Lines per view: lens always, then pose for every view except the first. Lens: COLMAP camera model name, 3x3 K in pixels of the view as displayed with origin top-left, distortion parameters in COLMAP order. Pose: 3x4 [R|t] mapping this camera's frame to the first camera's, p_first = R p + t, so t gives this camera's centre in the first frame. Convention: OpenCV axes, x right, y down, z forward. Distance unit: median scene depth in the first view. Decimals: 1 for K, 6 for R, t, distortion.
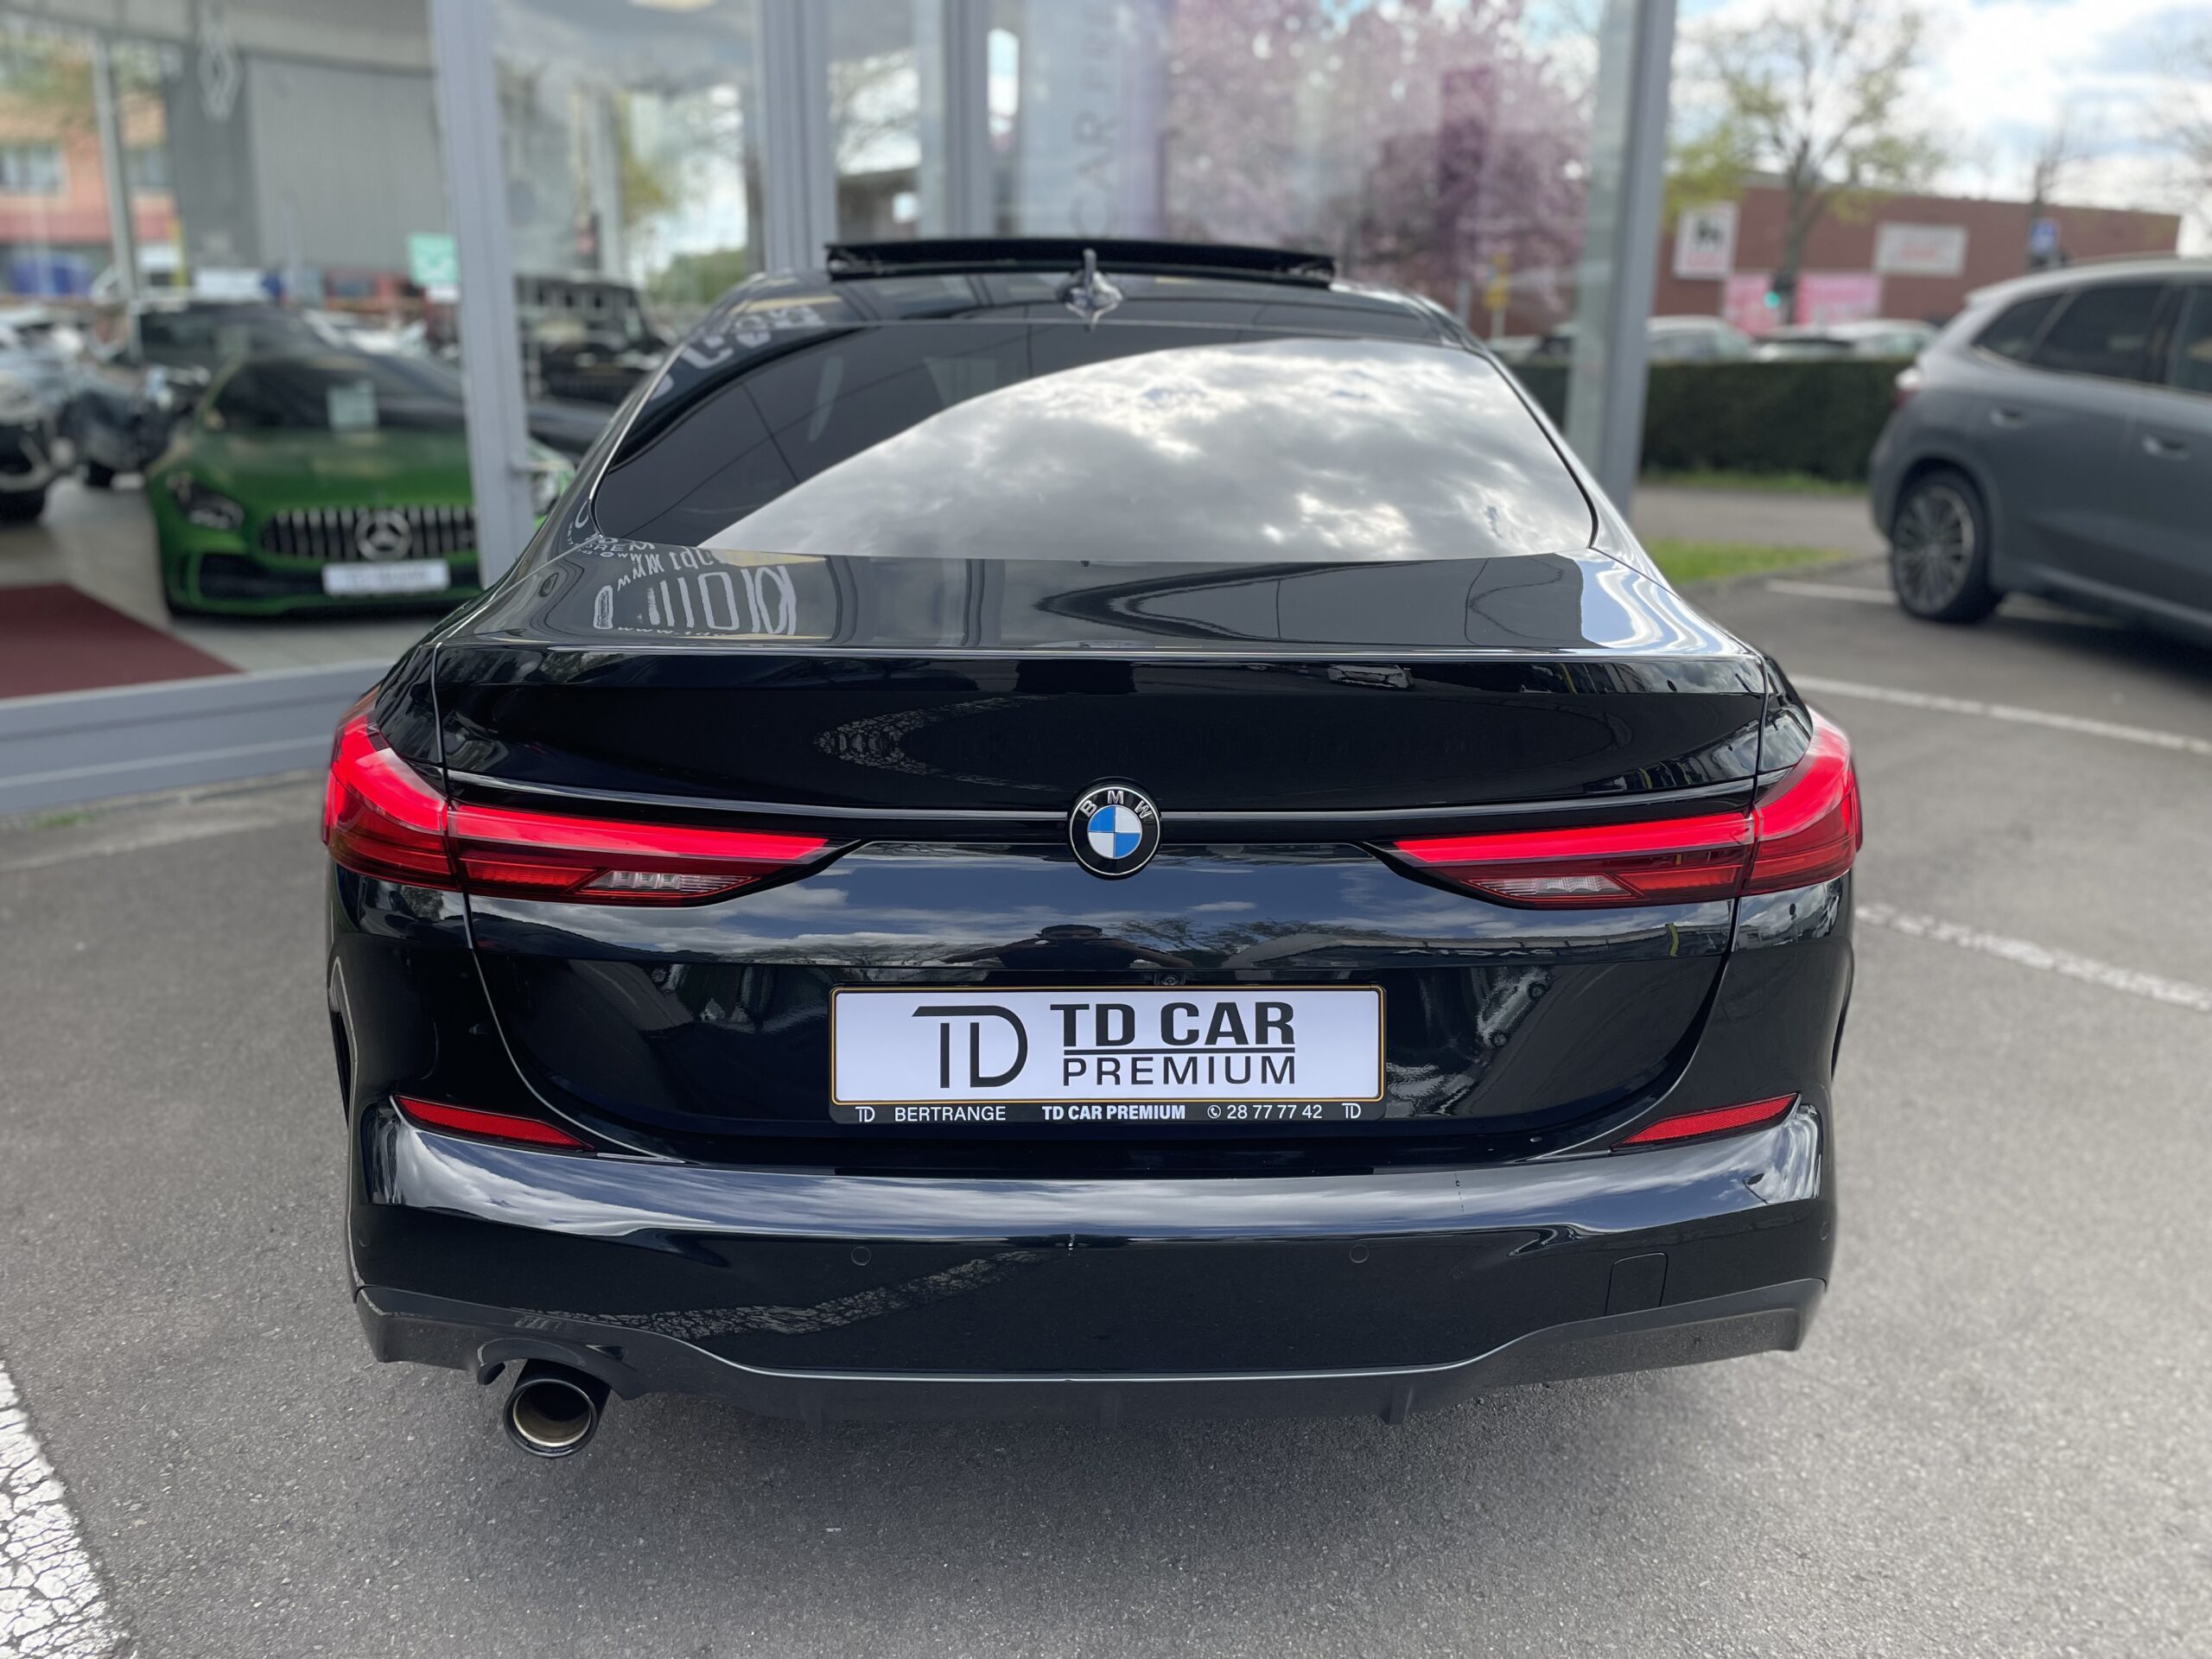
lens RADIAL K [[1661.3, 0, 1105.9], [0, 1661.3, 777.3], [0, 0, 1]] dist [0.092022, -0.141809]
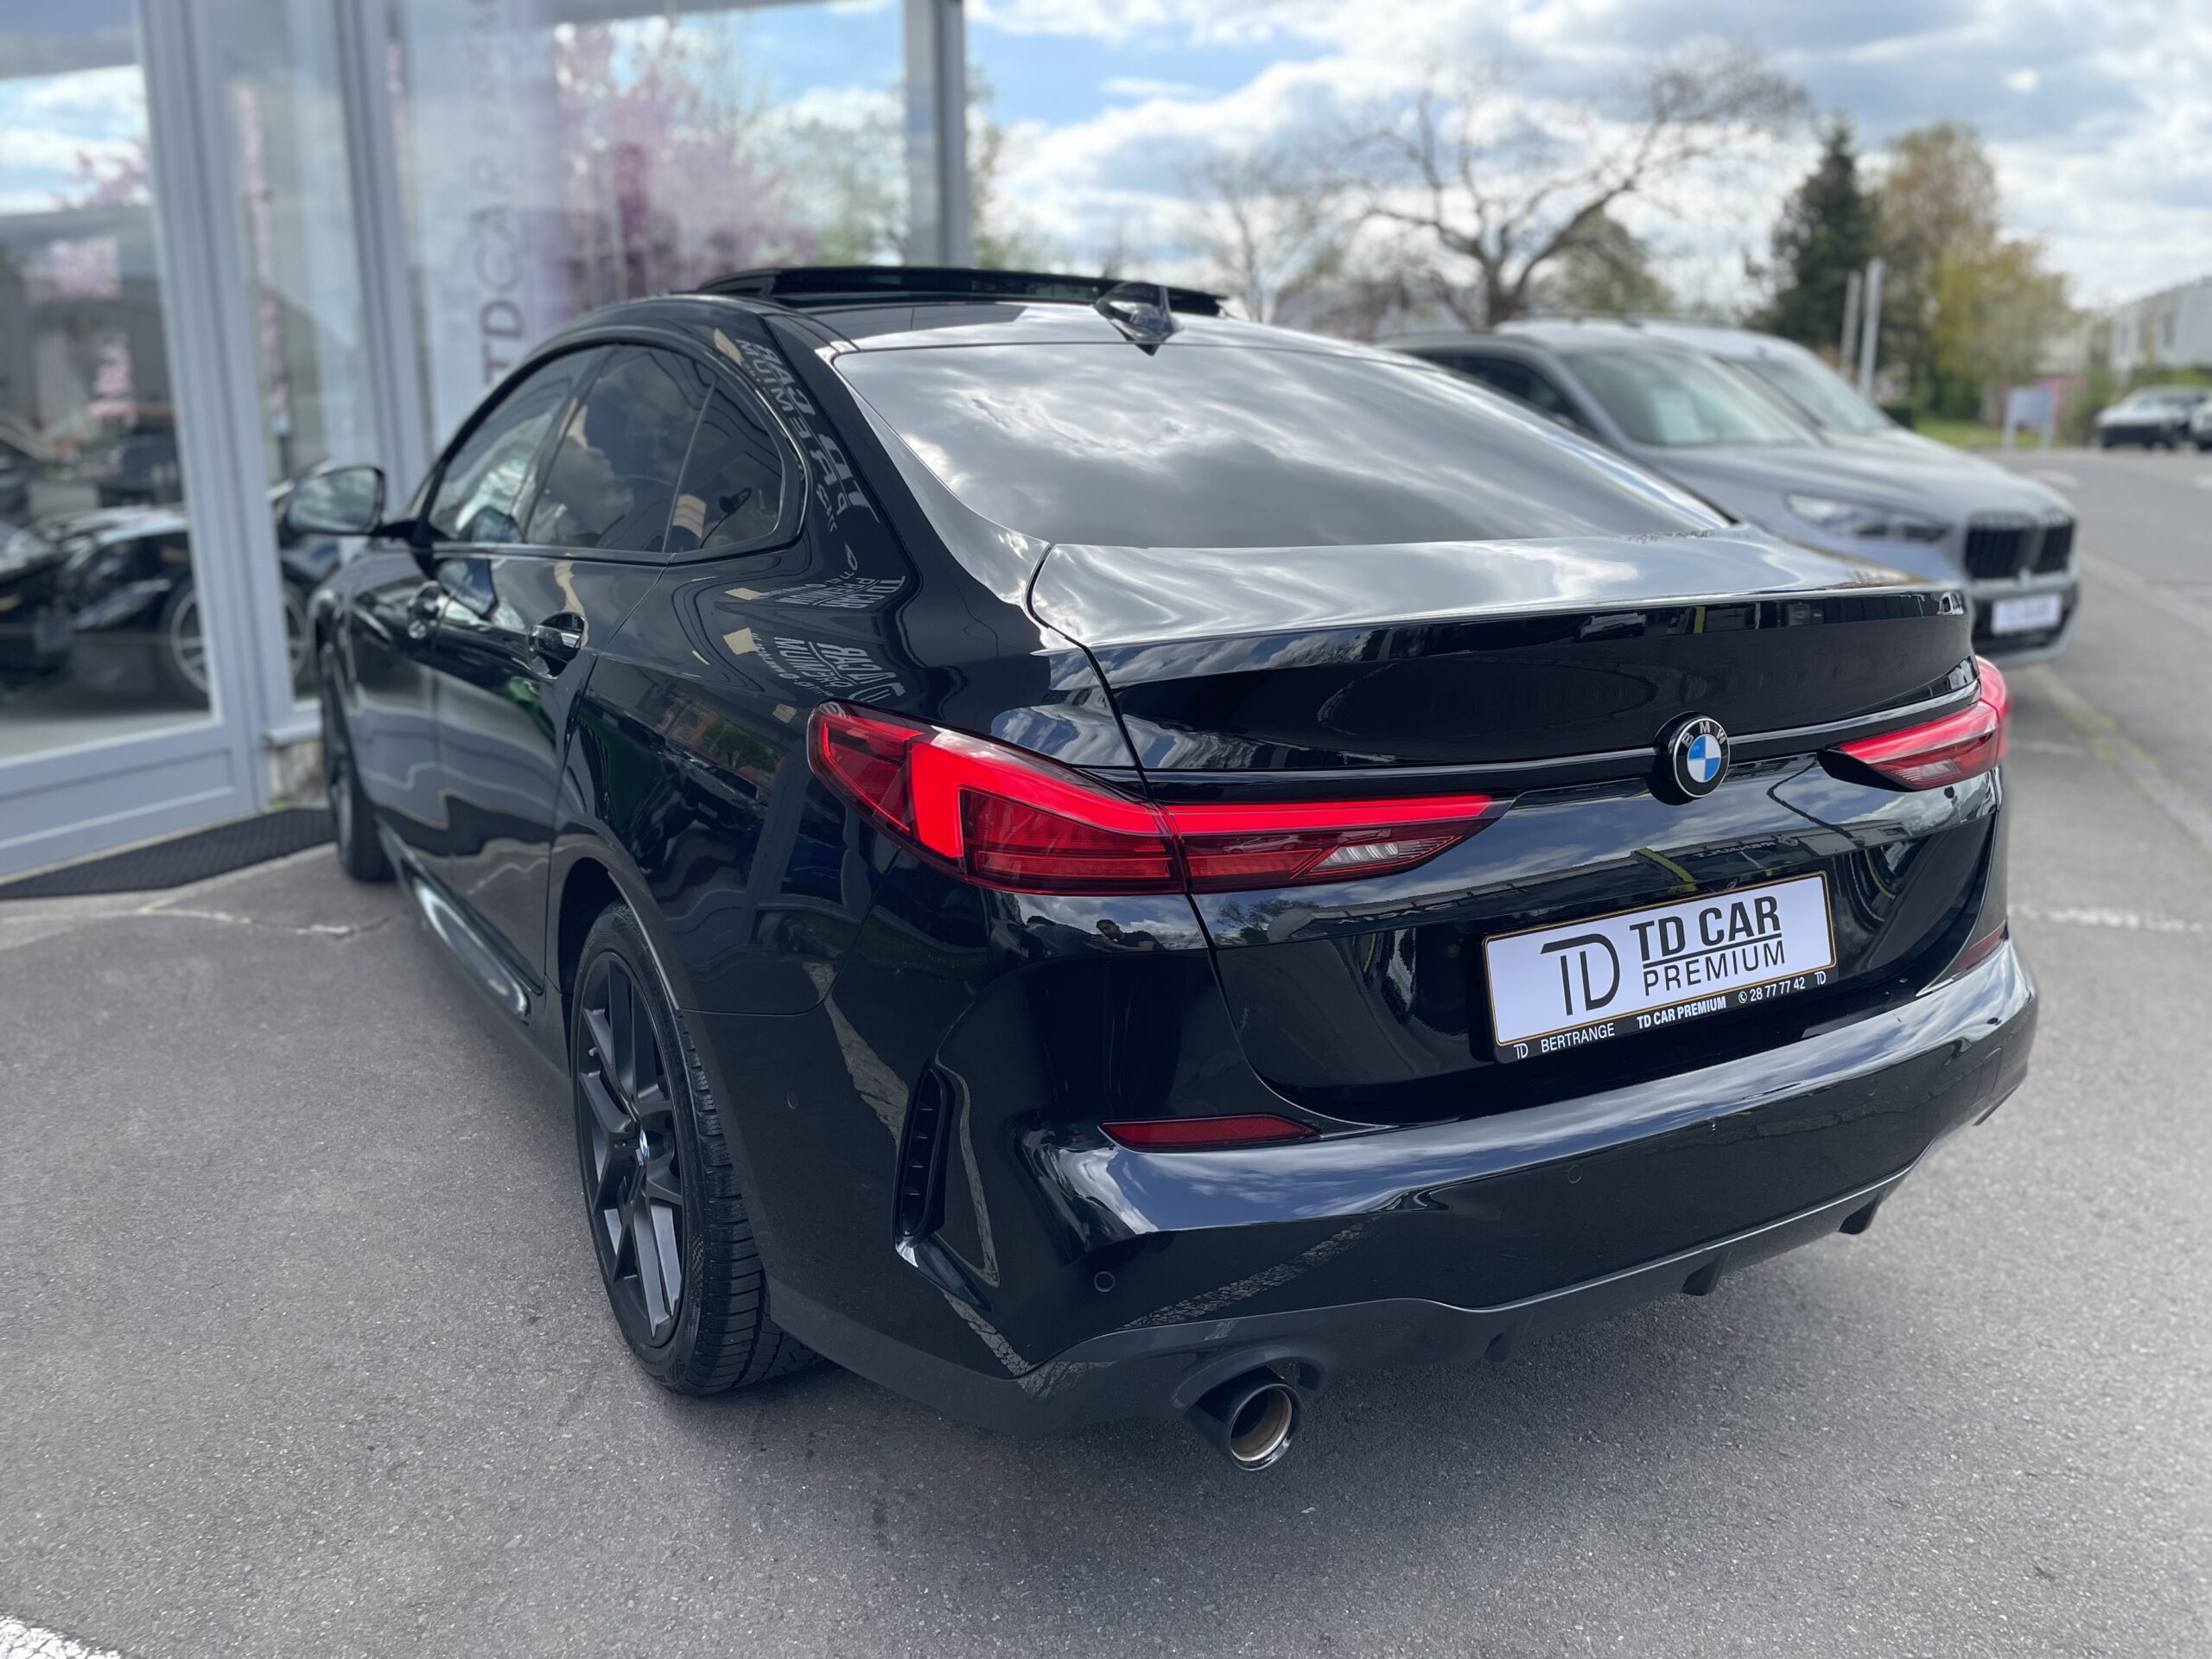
lens RADIAL K [[1676.2, 0, 1100.2], [0, 1676.2, 799.1], [0, 0, 1]] dist [0.071081, -0.101423]
pose [[0.878521, -0.111131, 0.464598, -0.856526], [0.127110, 0.991884, -0.003099, 0.011148], [-0.460483, 0.061778, 0.885516, 0.158910]]
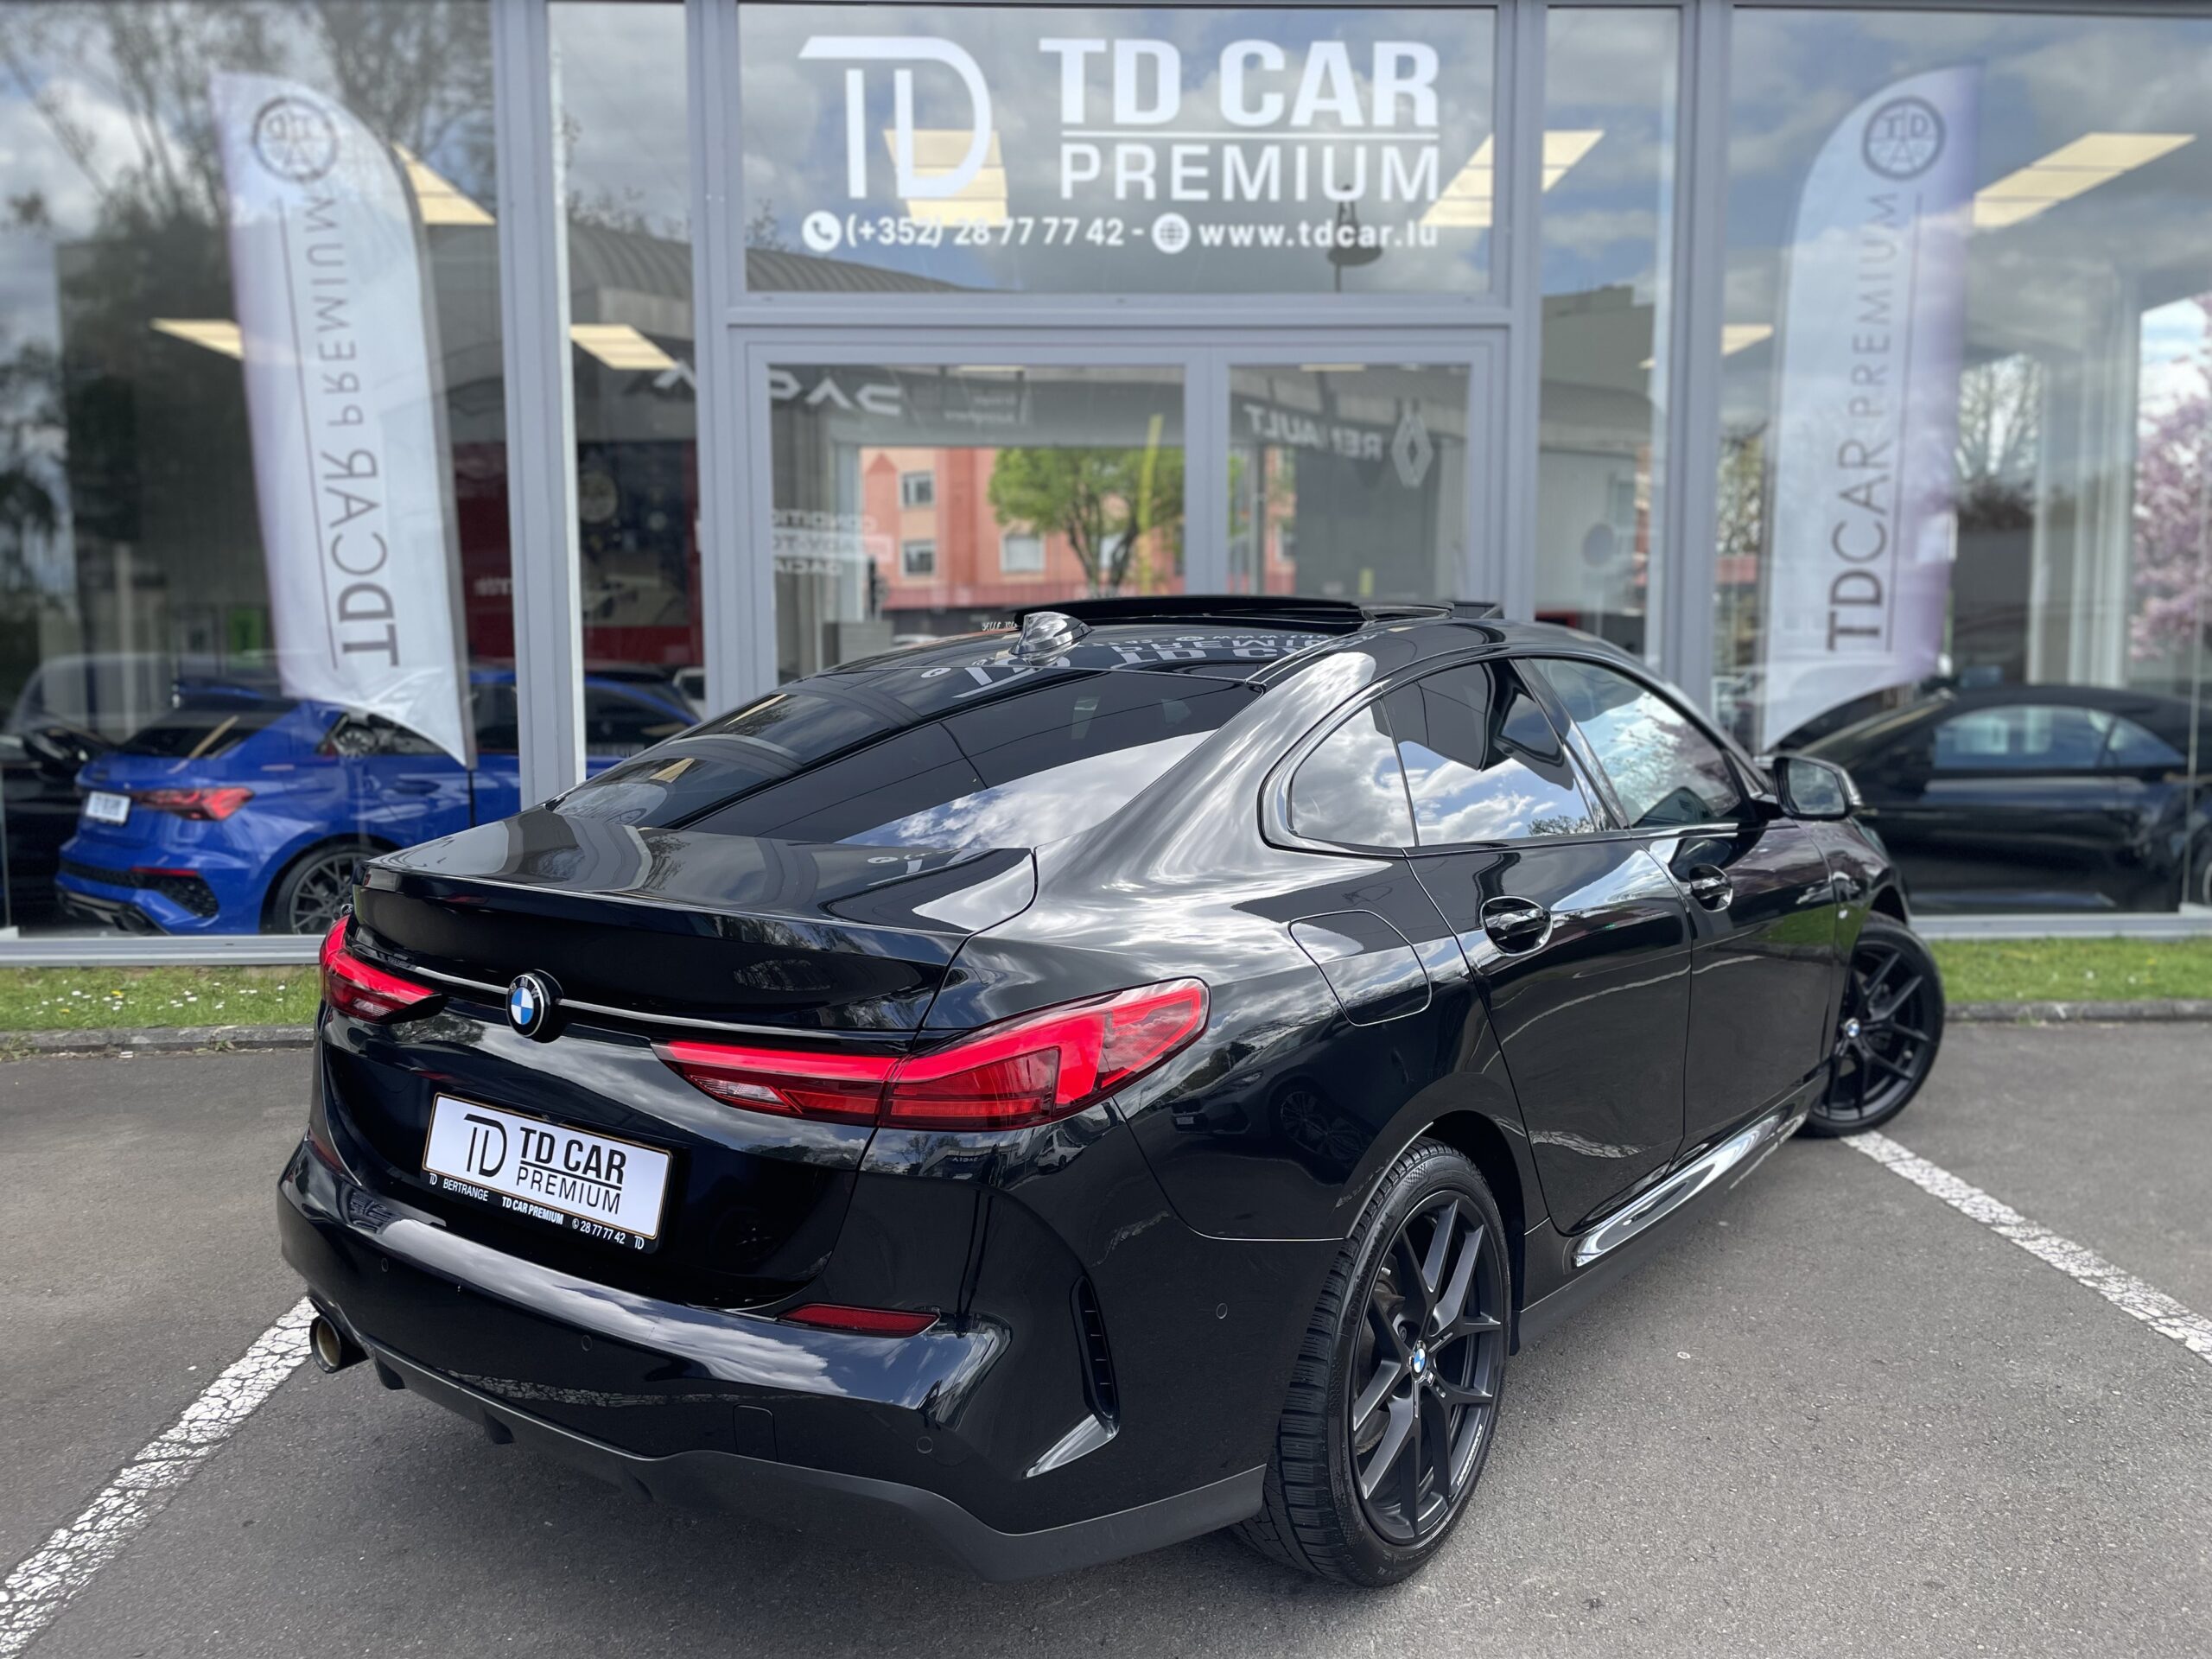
lens RADIAL K [[1676.2, 0, 1100.2], [0, 1676.2, 799.1], [0, 0, 1]] dist [0.071081, -0.101423]
pose [[0.773989, 0.034523, -0.632257, 1.275770], [-0.146445, 0.981201, -0.125696, -0.032017], [0.616032, 0.189878, 0.764494, 0.130696]]
